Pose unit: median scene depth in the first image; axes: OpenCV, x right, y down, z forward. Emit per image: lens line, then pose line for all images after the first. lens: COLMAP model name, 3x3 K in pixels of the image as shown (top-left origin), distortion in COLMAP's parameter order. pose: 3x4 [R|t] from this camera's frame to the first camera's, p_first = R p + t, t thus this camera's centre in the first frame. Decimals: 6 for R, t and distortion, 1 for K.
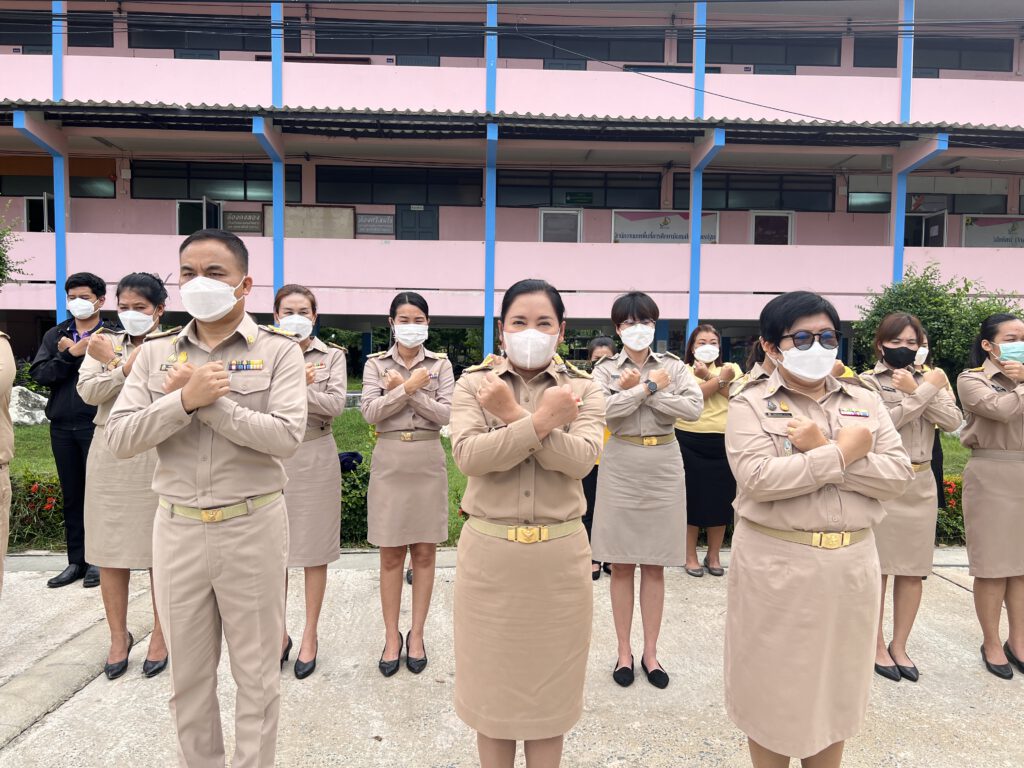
lens RADIAL K [[777.8, 0, 507.3], [0, 777.8, 389.3], [0, 0, 1]] dist [0.051171, -0.051547]
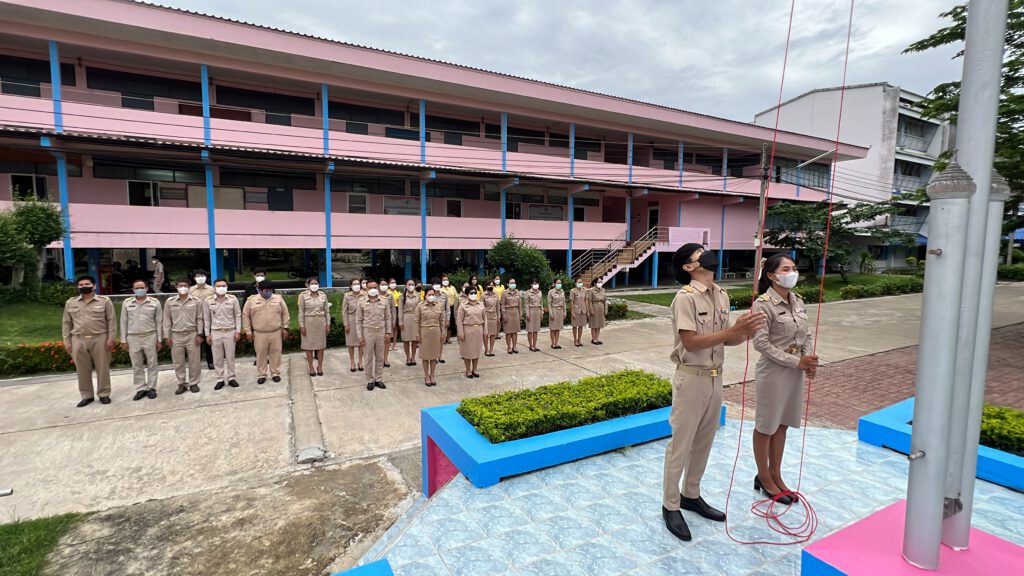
lens RADIAL K [[479.5, 0, 509.9], [0, 479.5, 283.1], [0, 0, 1]] dist [-0.002624, 0.000770]
pose [[0.901349, -0.040605, 0.431186, -0.152487], [0.023996, 0.998748, 0.043892, -0.048336], [-0.432429, -0.029215, 0.901195, -0.399418]]
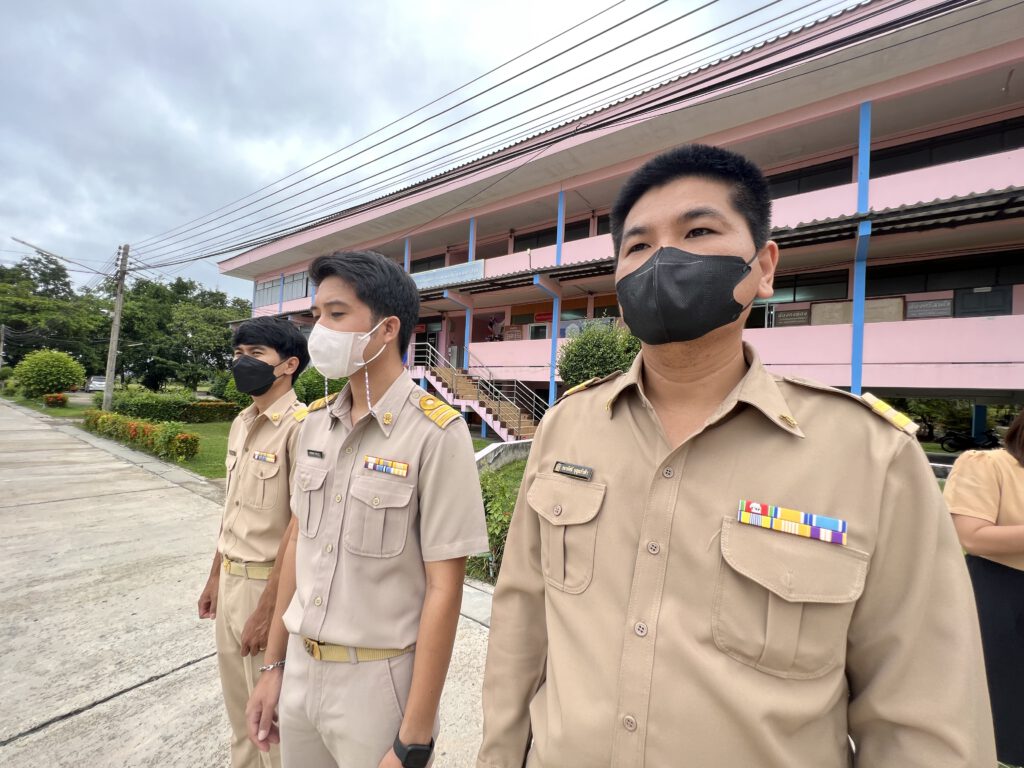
lens RADIAL K [[414.7, 0, 517.1], [0, 414.7, 391.2], [0, 0, 1]] dist [-0.000634, -0.000311]
pose [[0.784629, 0.016904, -0.619735, -0.323821], [-0.067453, 0.996022, -0.058232, -0.018570], [0.616285, 0.087494, 0.782647, 0.199828]]
